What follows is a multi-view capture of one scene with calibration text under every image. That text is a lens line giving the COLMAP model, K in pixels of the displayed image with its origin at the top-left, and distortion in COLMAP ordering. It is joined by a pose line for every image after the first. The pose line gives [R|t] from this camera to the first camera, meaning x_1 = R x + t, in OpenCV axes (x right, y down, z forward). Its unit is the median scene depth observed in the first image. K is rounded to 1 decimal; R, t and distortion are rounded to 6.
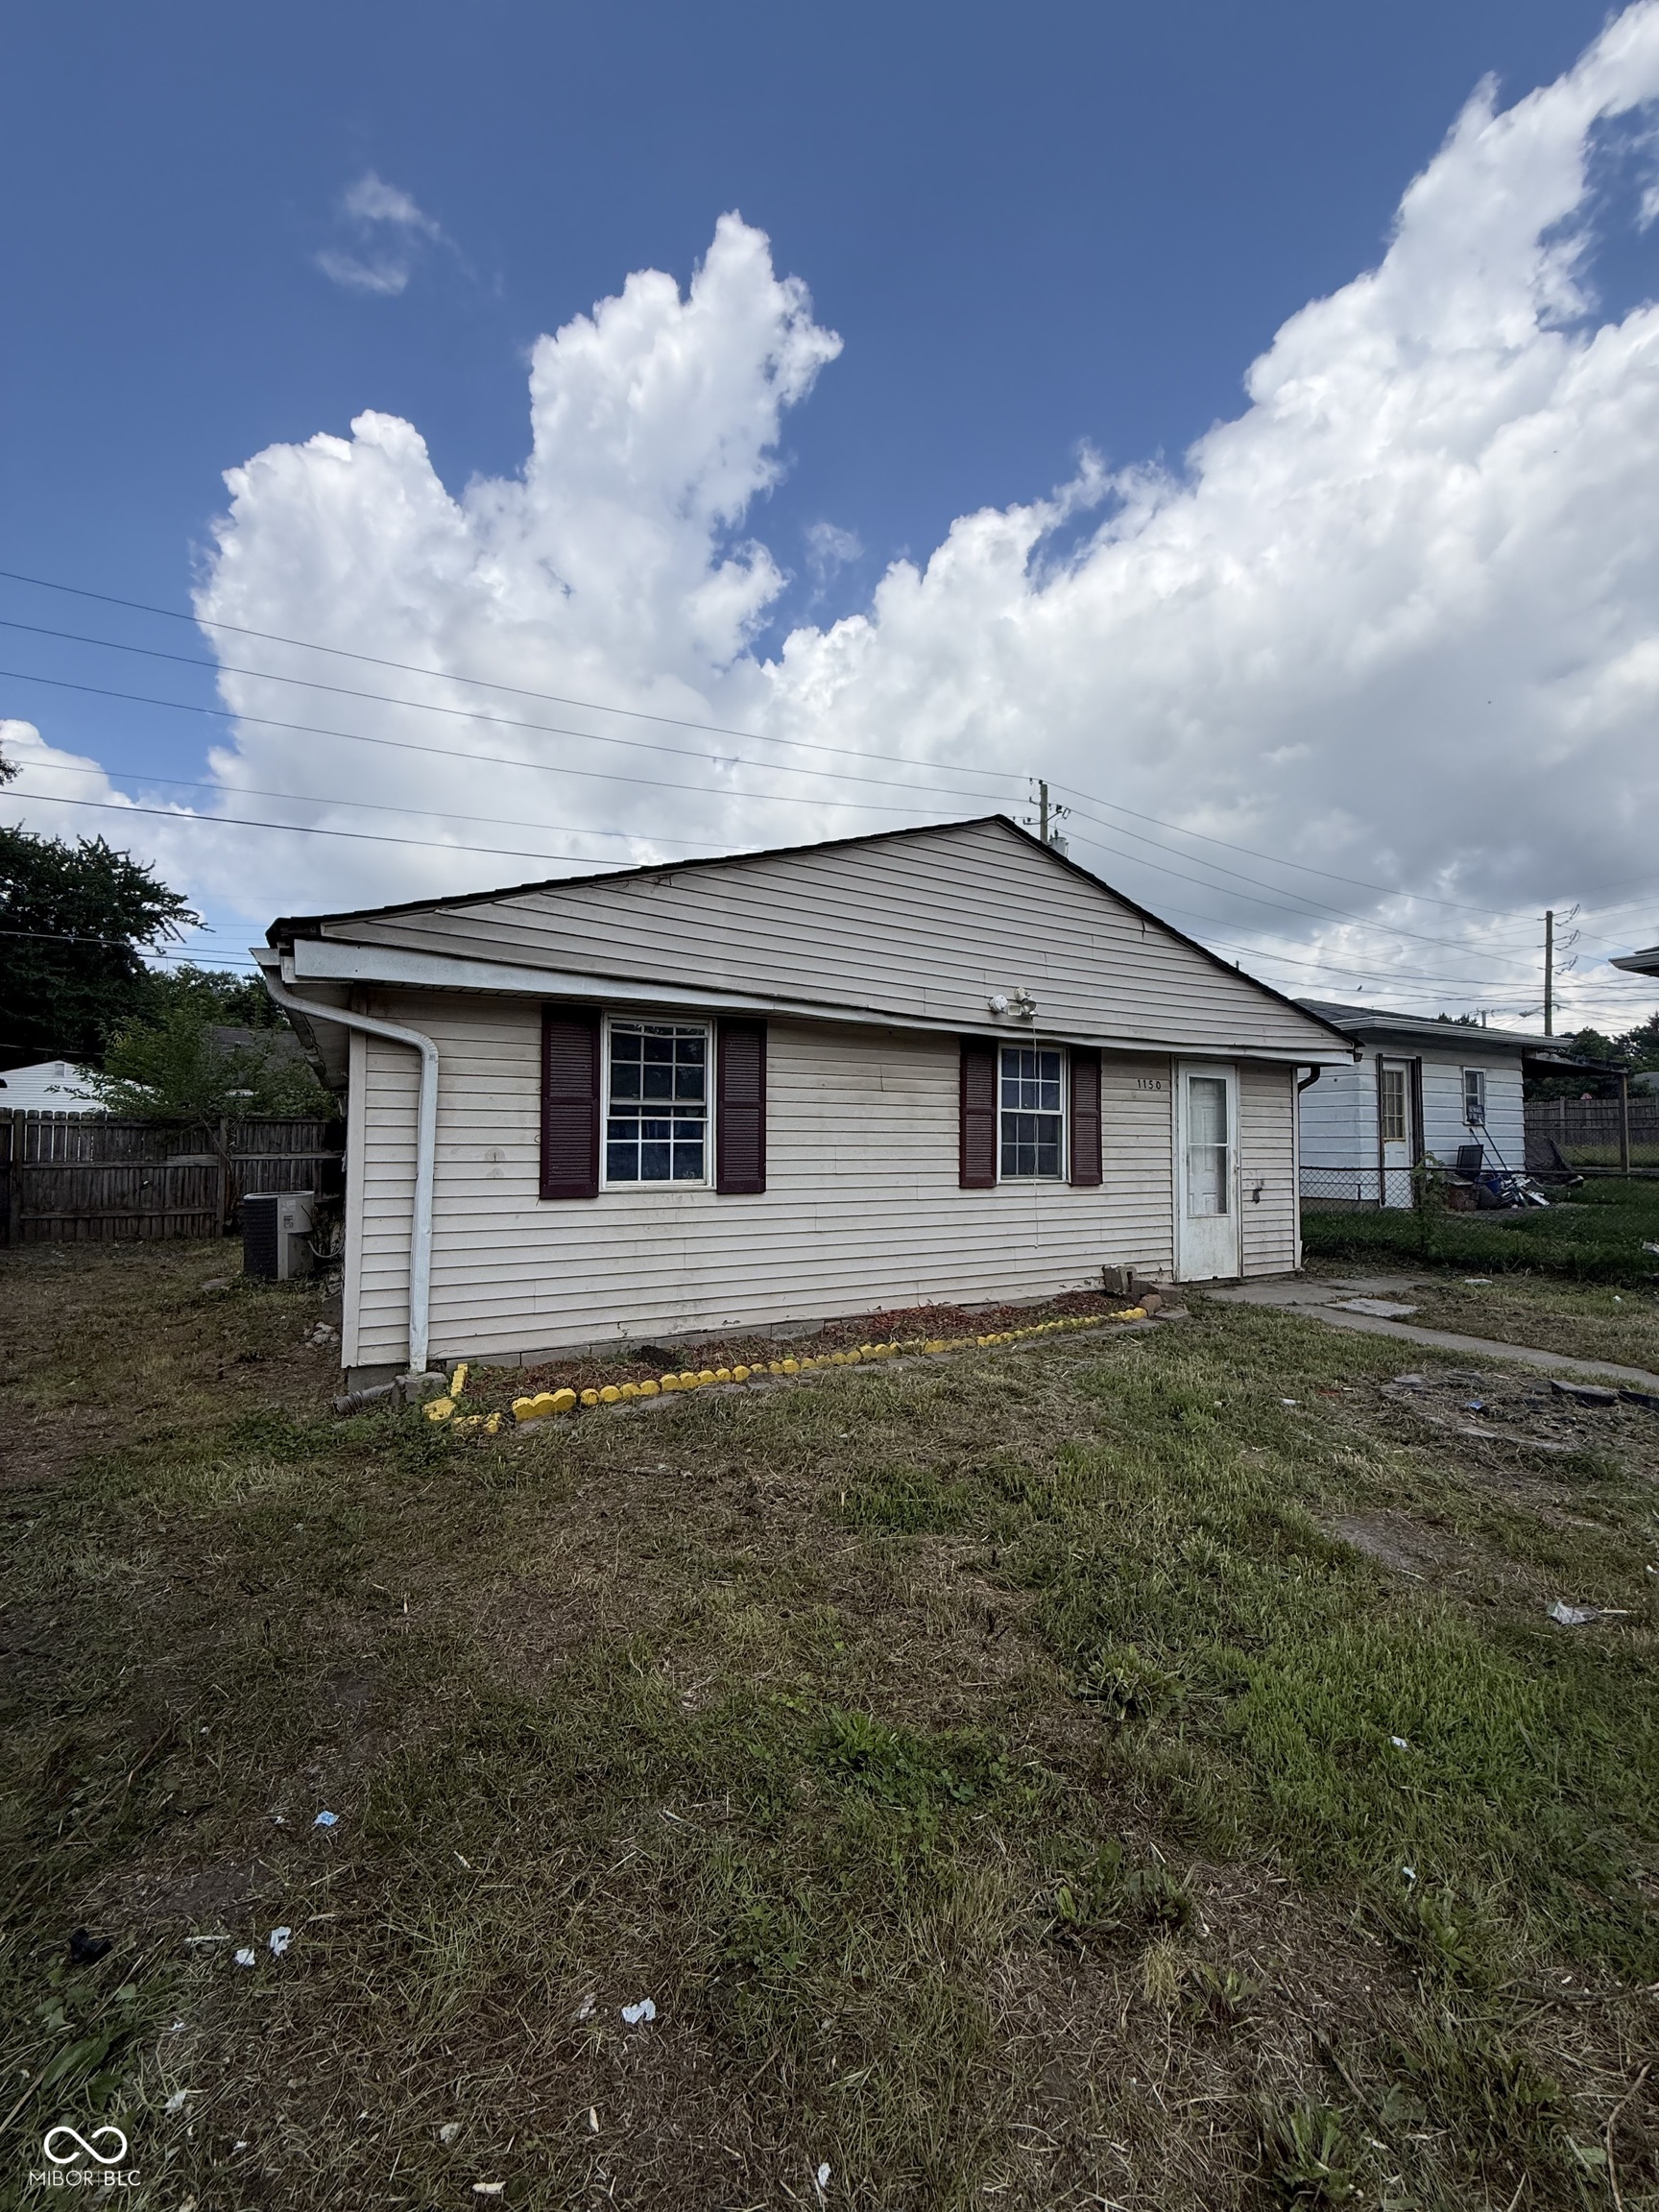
lens RADIAL K [[865.5, 0, 778.1], [0, 865.5, 1107.6], [0, 0, 1]] dist [-0.000294, -0.000022]
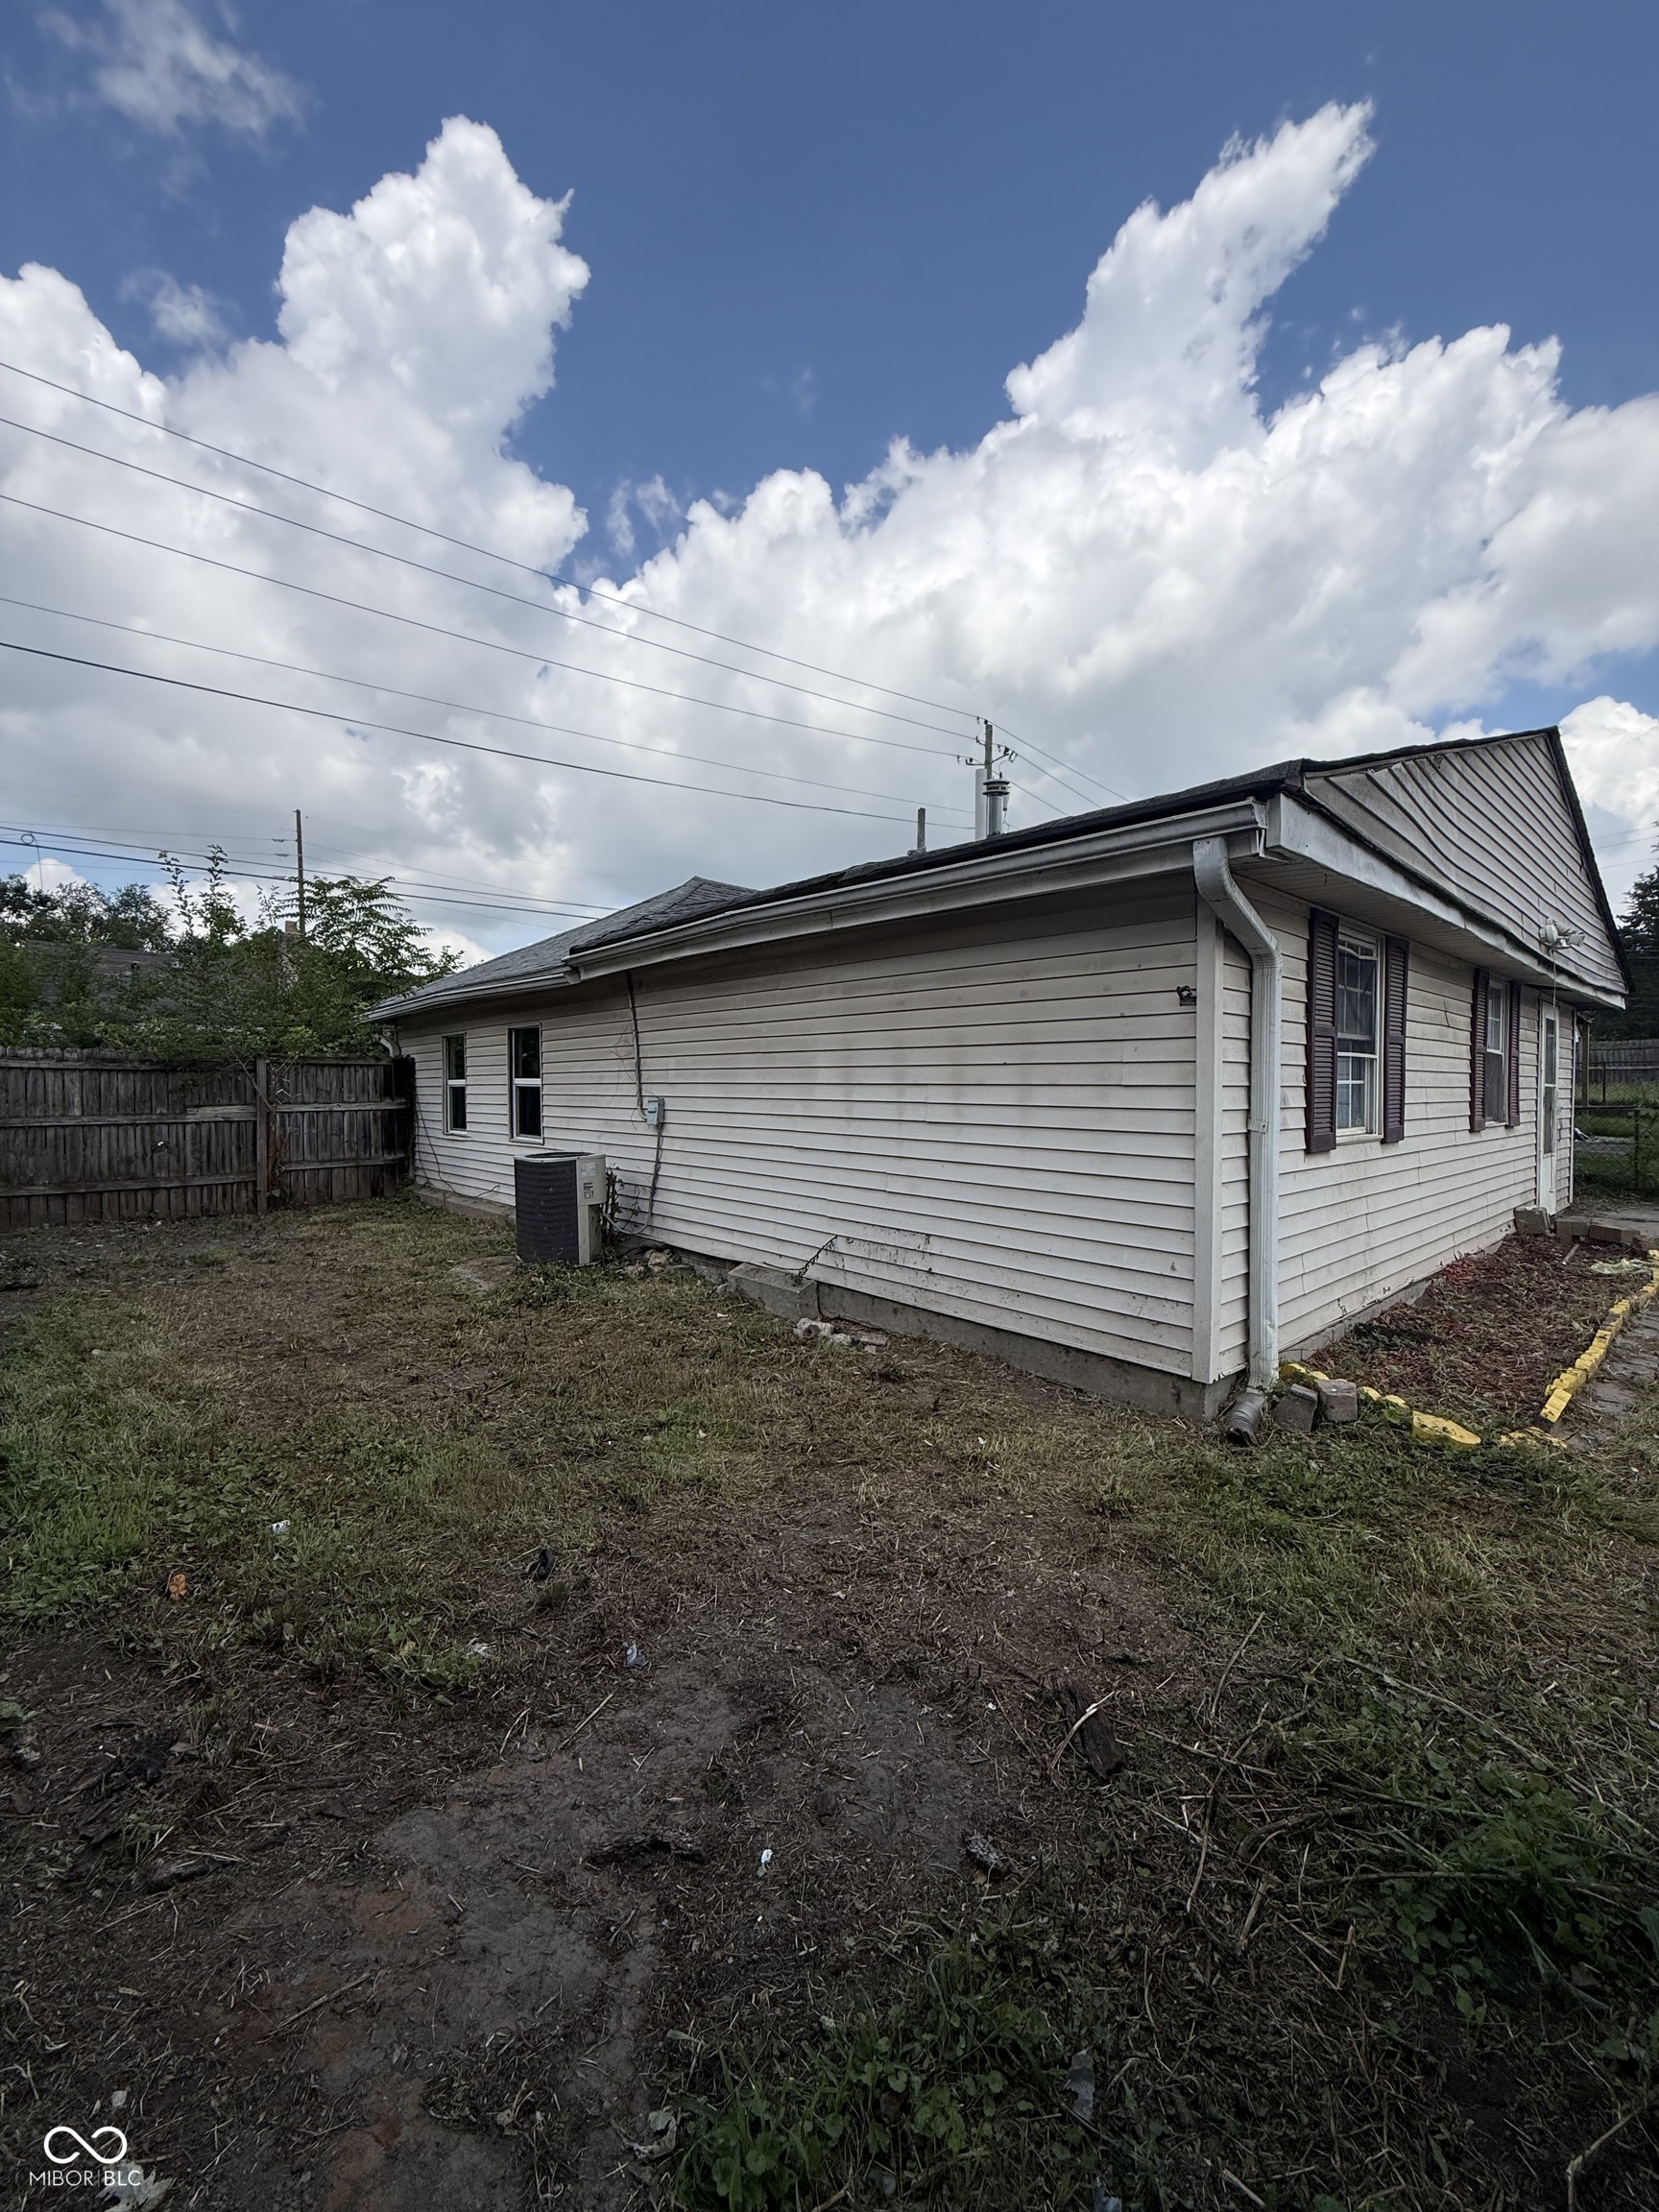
lens RADIAL K [[845.4, 0, 796.1], [0, 845.4, 1097.4], [0, 0, 1]] dist [0.007620, 0.000029]
pose [[0.968317, -0.005168, 0.249672, -0.656045], [-0.006614, 0.998904, 0.046331, 0.014685], [-0.249638, -0.046515, 0.967221, 0.256193]]
